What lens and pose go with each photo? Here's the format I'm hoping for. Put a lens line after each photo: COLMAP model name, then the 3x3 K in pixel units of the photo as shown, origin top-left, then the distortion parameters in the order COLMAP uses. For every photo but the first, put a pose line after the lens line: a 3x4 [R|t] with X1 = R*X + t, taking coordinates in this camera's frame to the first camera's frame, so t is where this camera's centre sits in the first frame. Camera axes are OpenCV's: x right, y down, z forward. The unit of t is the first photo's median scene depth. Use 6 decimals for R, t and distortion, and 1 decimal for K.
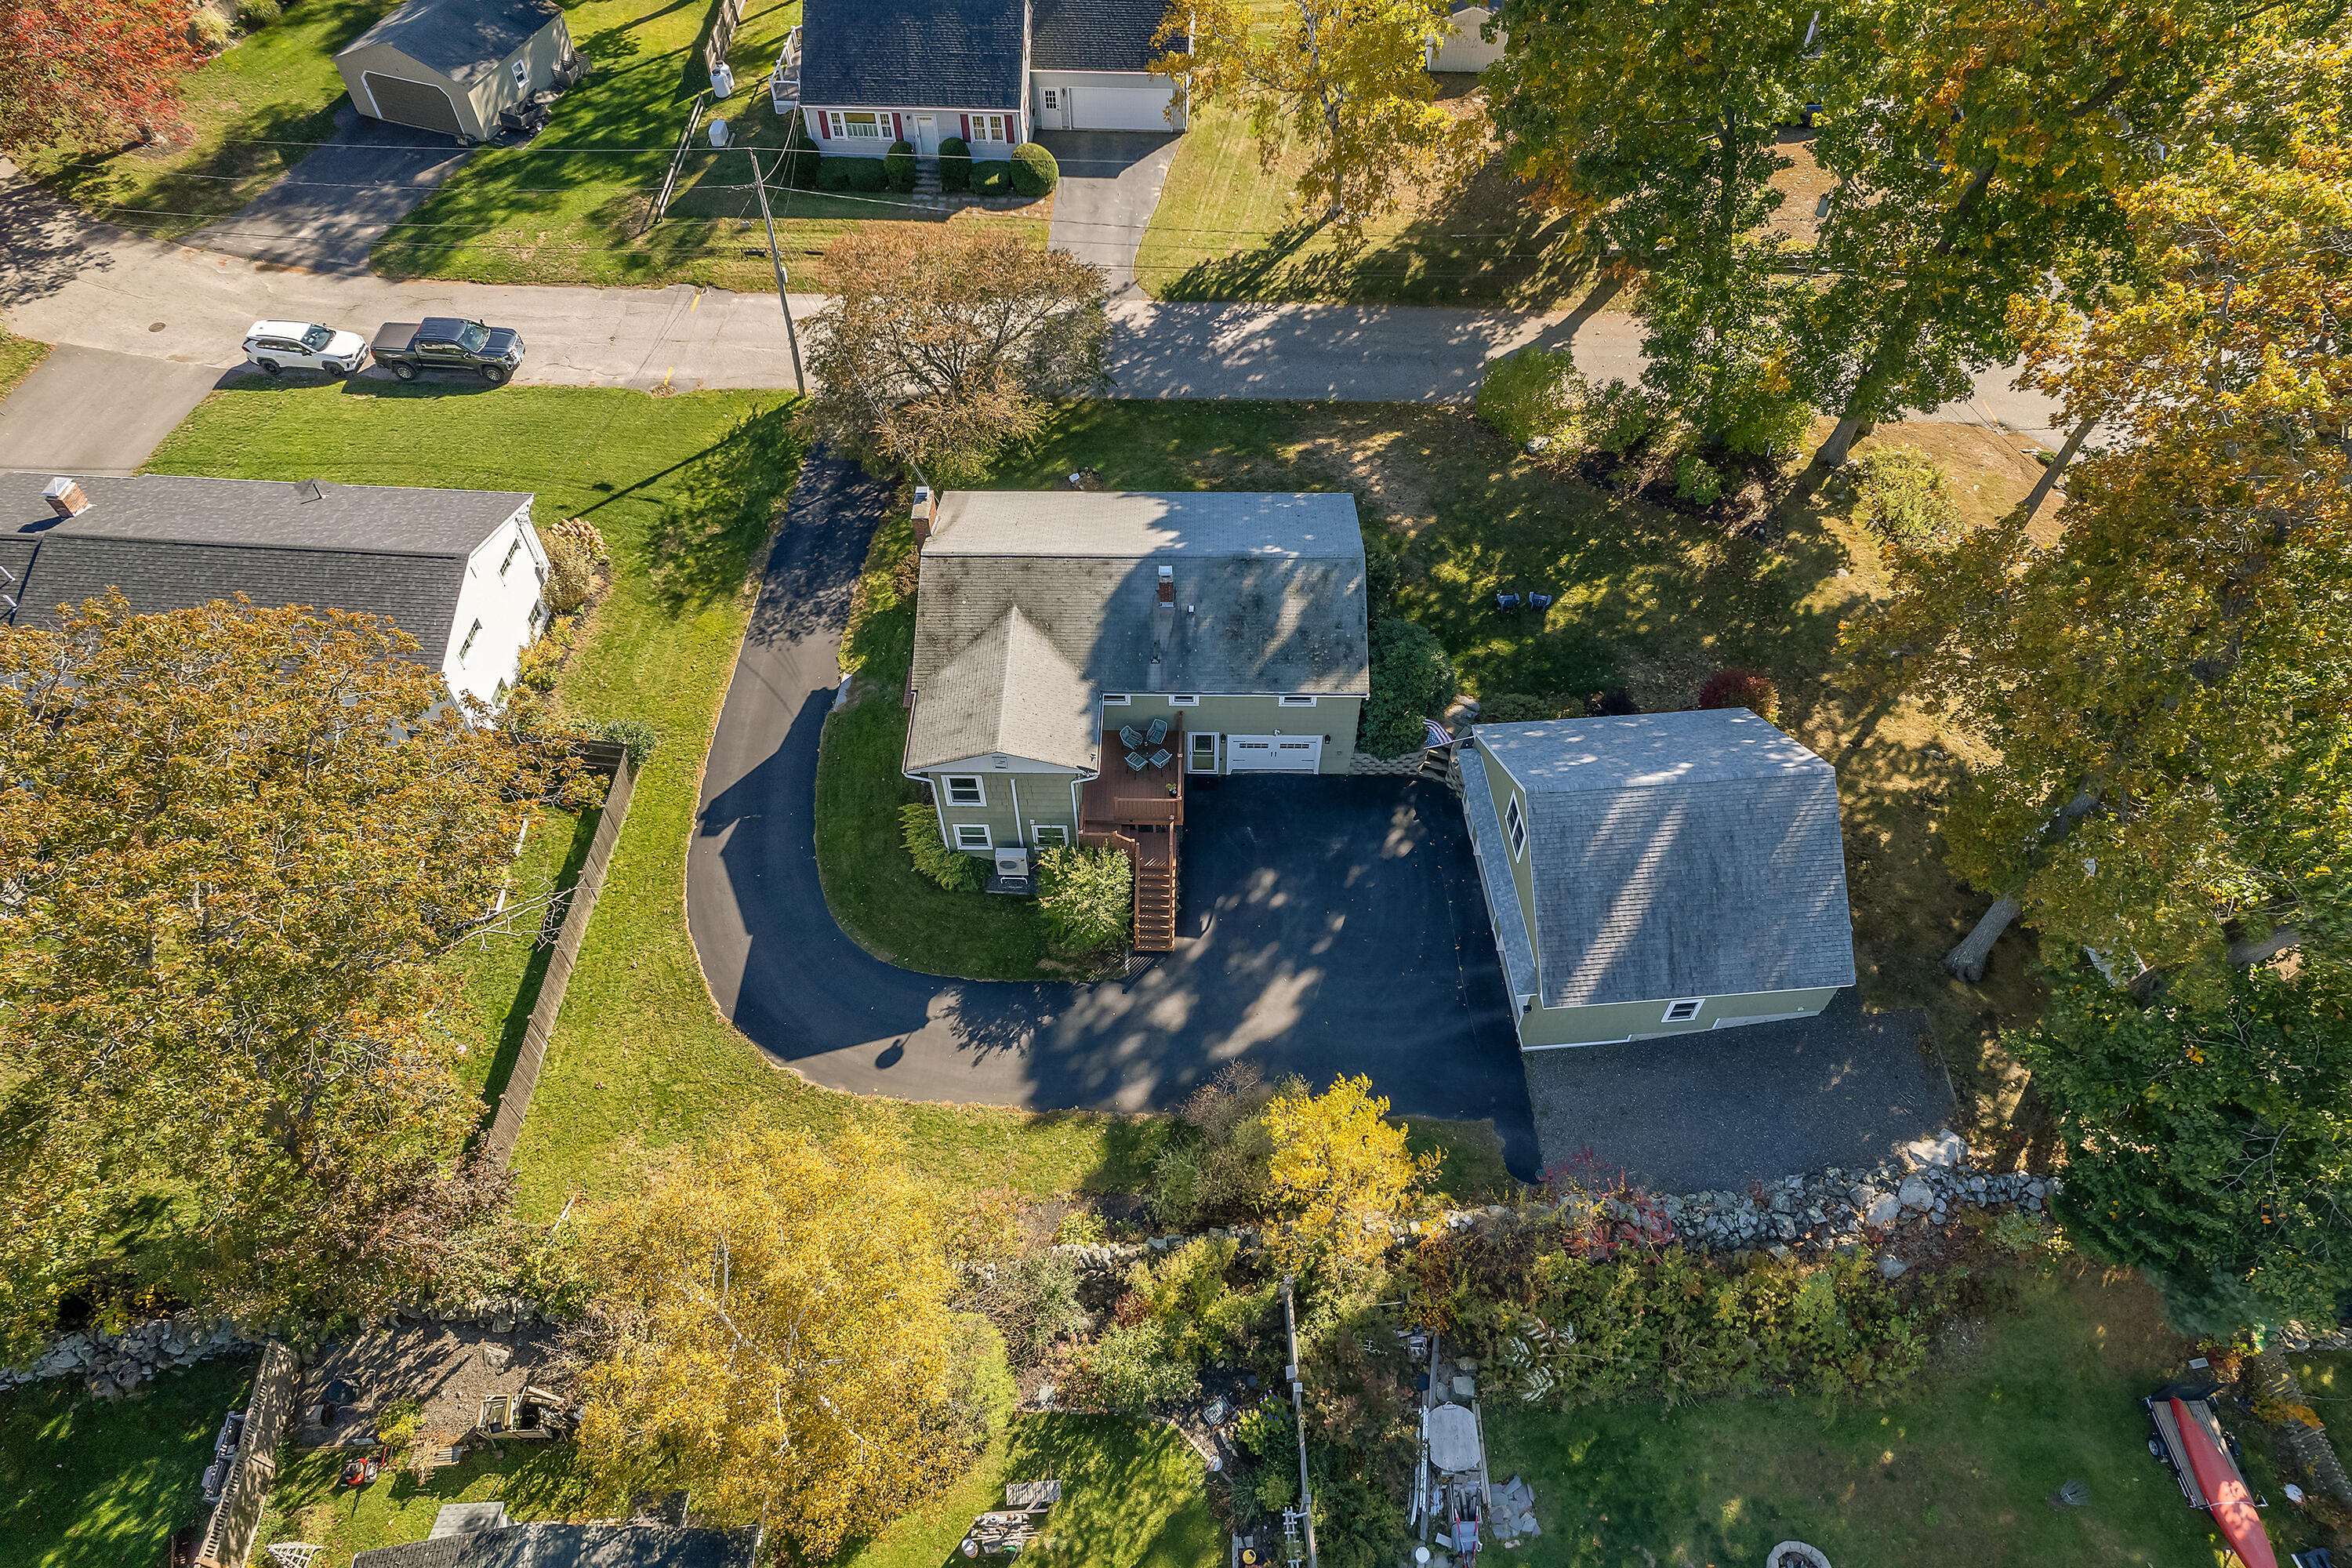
lens RADIAL K [[1487.8, 0, 1176.0], [0, 1487.8, 784.0], [0, 0, 1]] dist [0.032603, 0.000701]
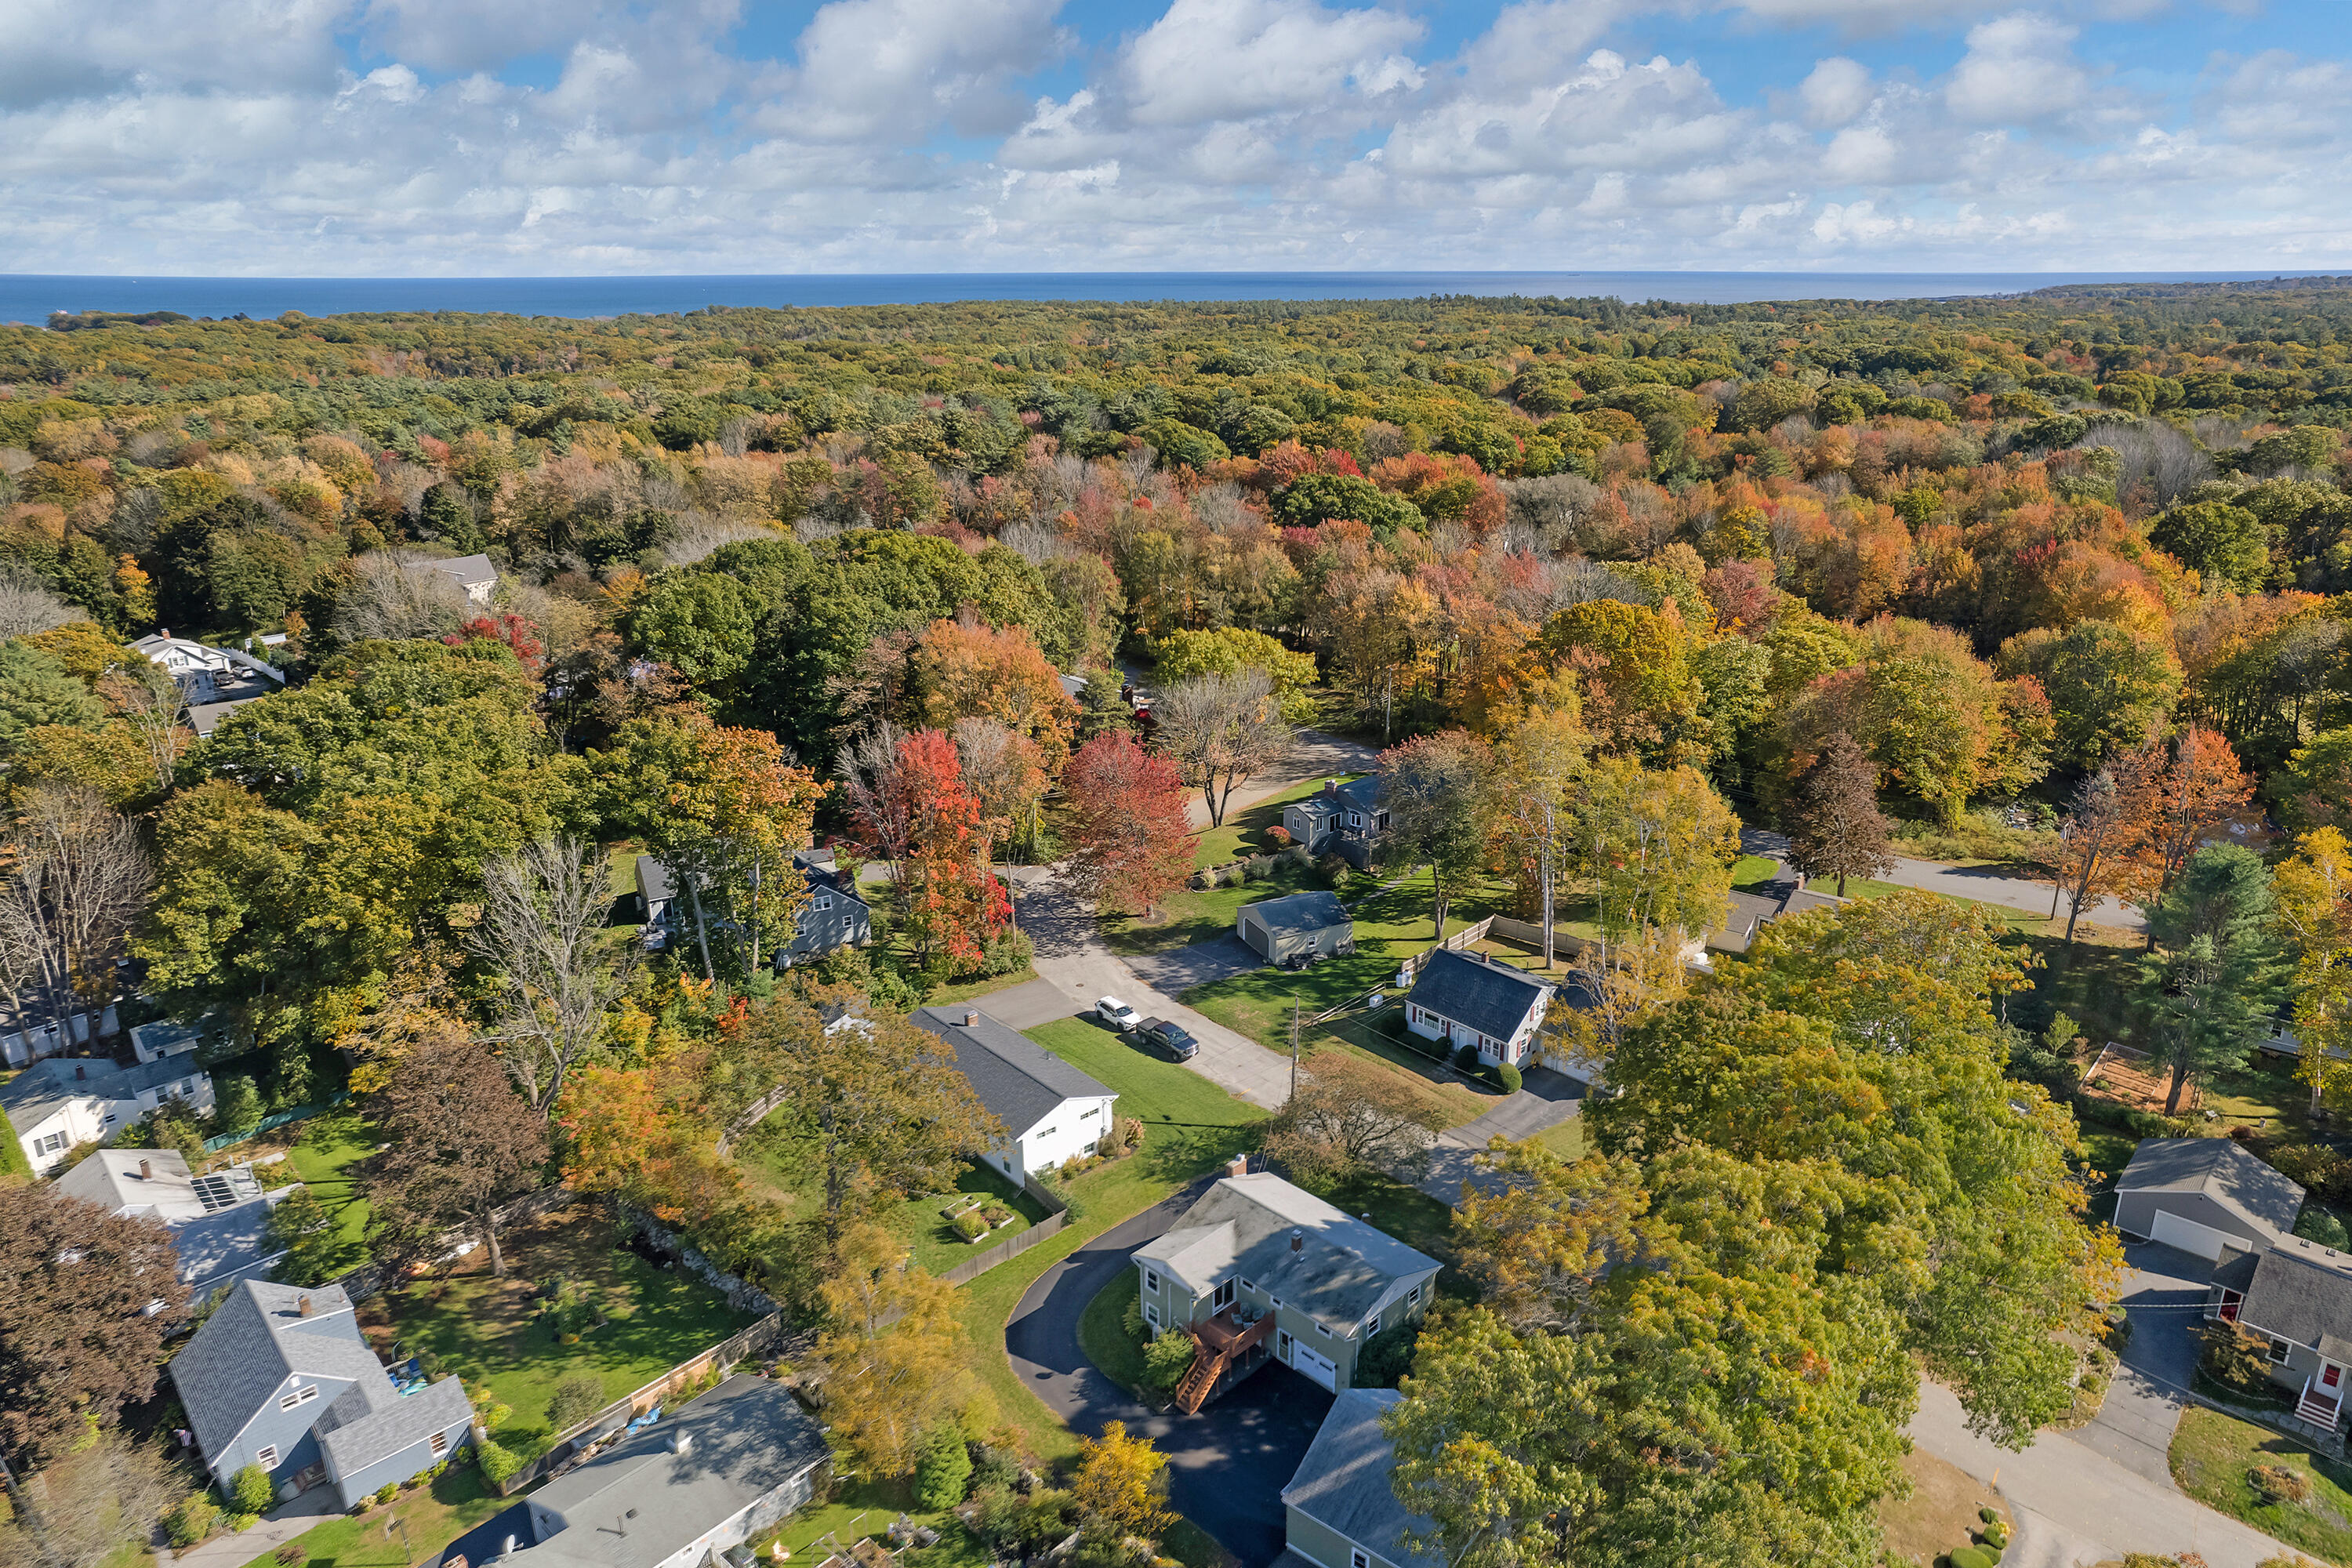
lens RADIAL K [[1444.1, 0, 1176.0], [0, 1444.1, 784.0], [0, 0, 1]] dist [0.016494, 0.000941]
pose [[0.730252, 0.236206, -0.641045, 0.817911], [-0.551075, 0.758260, -0.348366, 0.134086], [0.403793, 0.607659, 0.683888, -0.597267]]
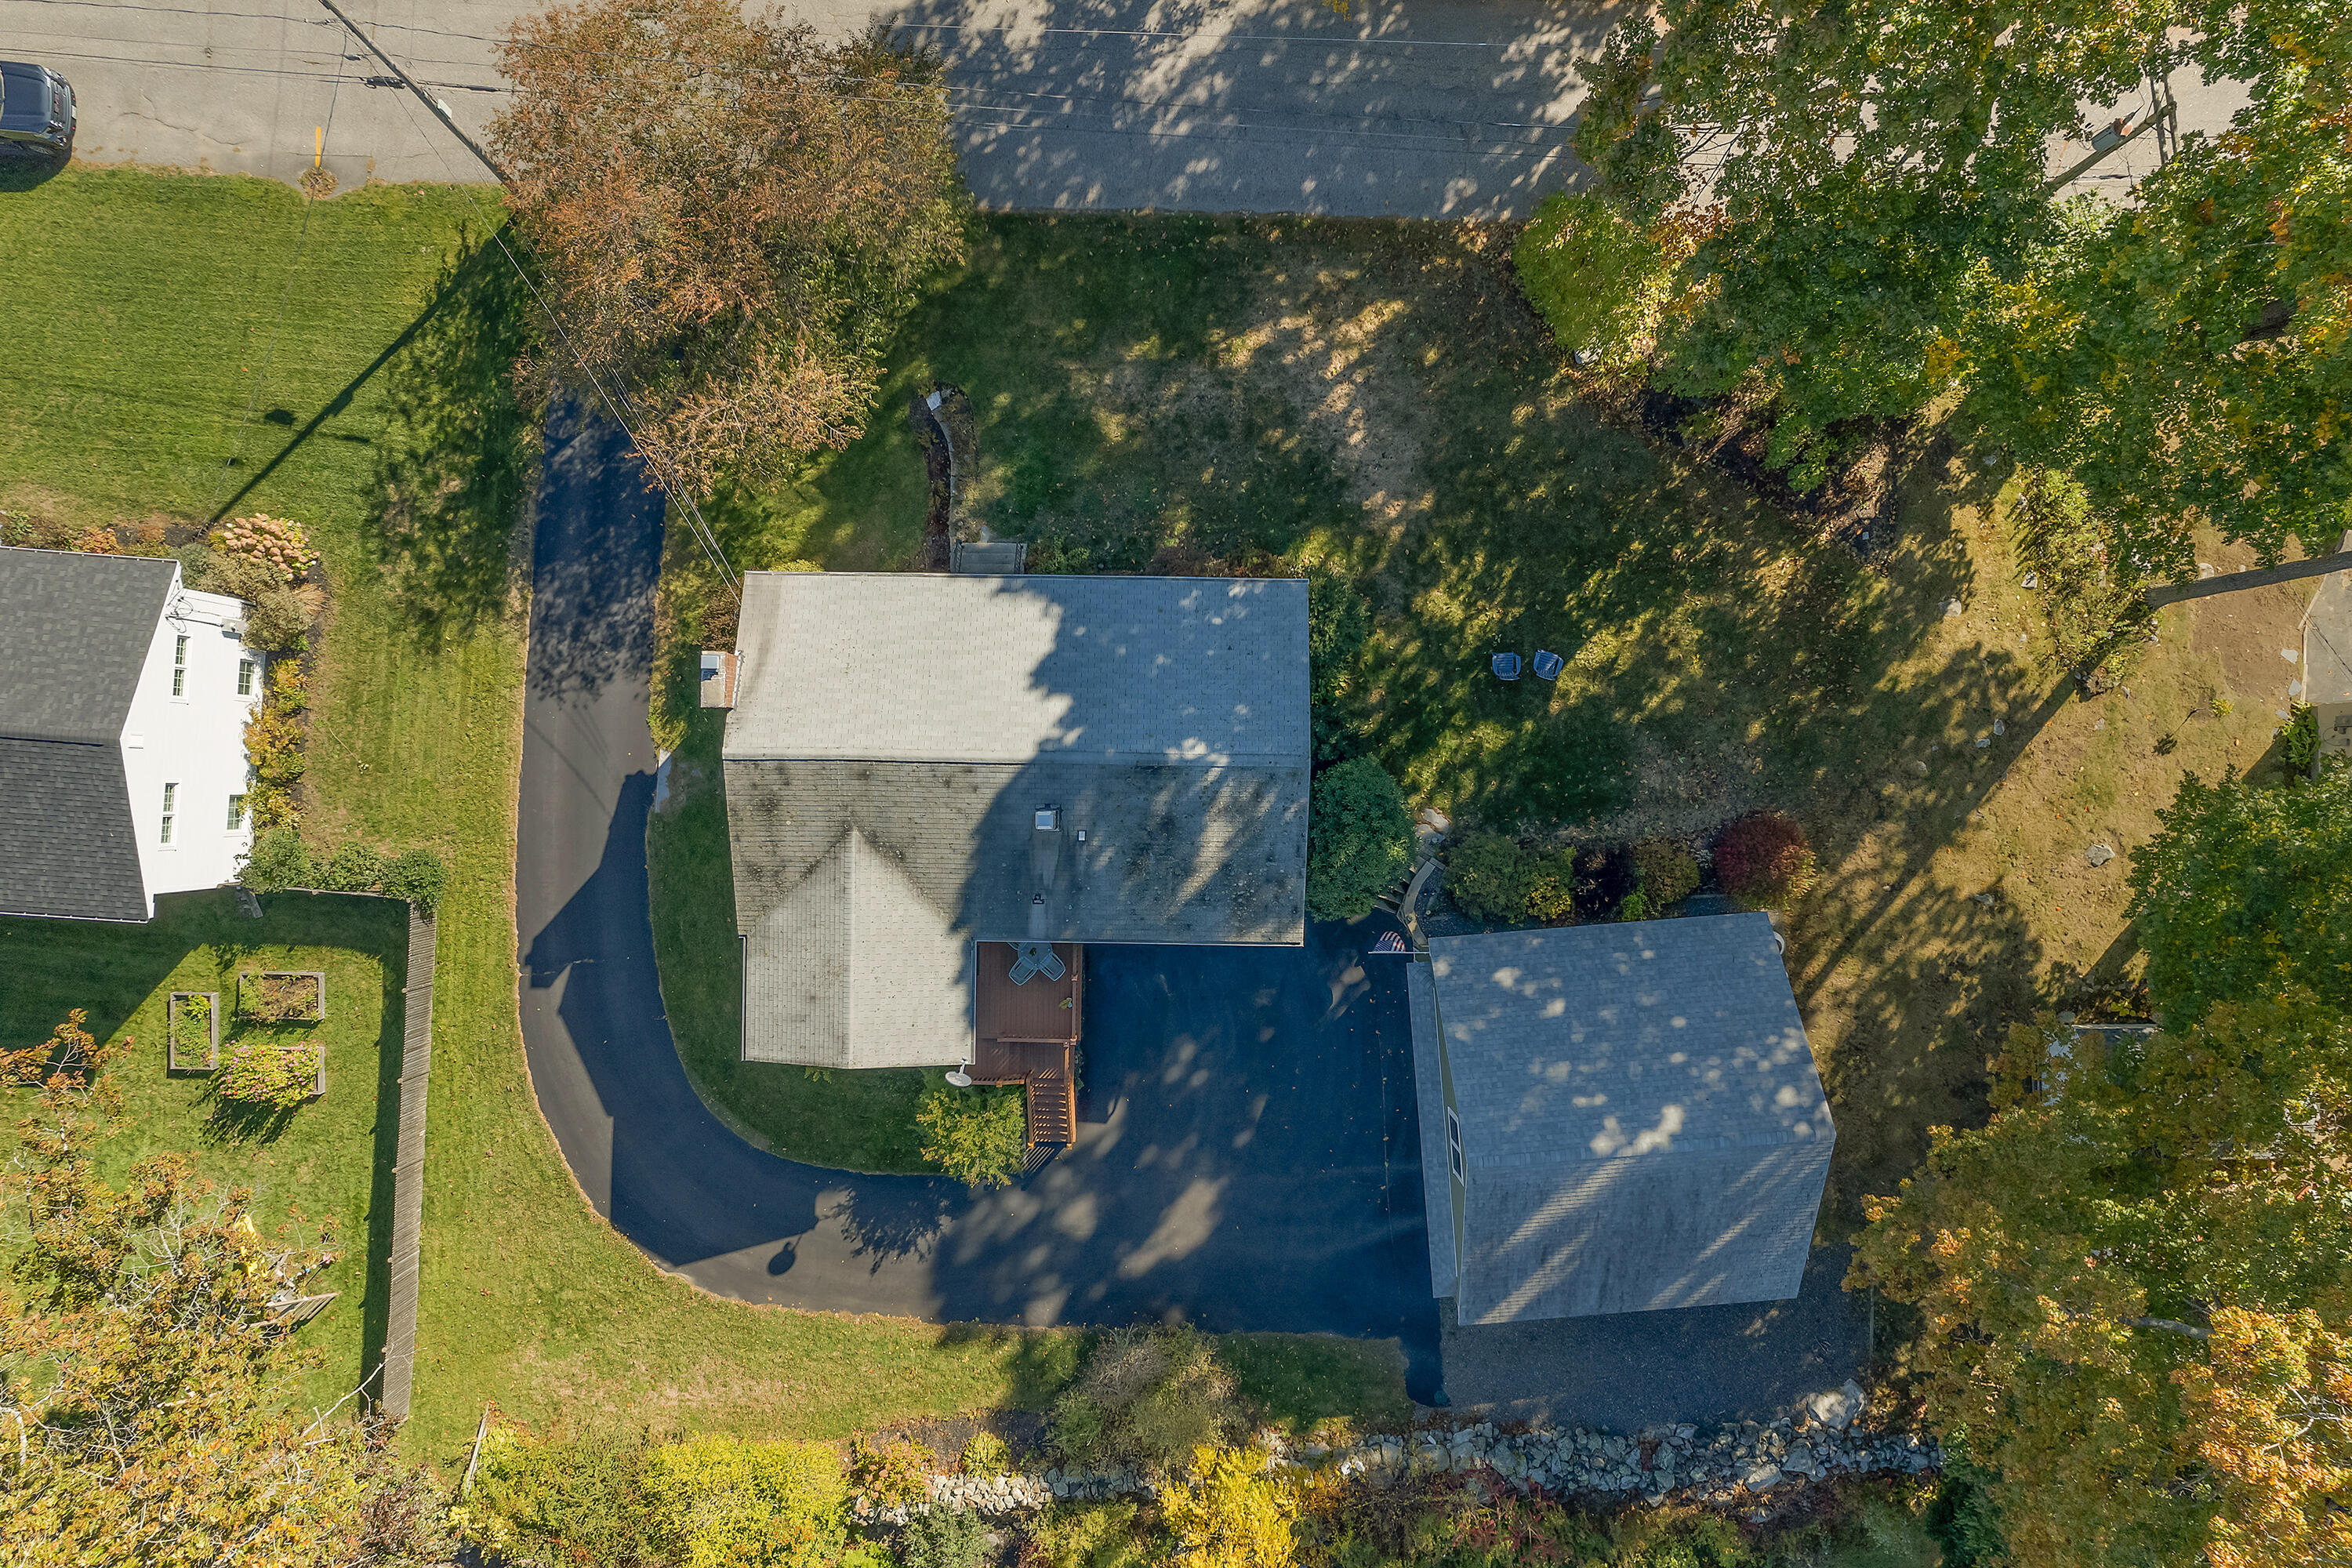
lens RADIAL K [[1444.1, 0, 1176.0], [0, 1444.1, 784.0], [0, 0, 1]] dist [0.016494, 0.000941]
pose [[0.999994, -0.003067, 0.001817, 0.049448], [0.001413, 0.808917, 0.587922, -0.508617], [-0.003273, -0.587915, 0.808916, 0.360103]]
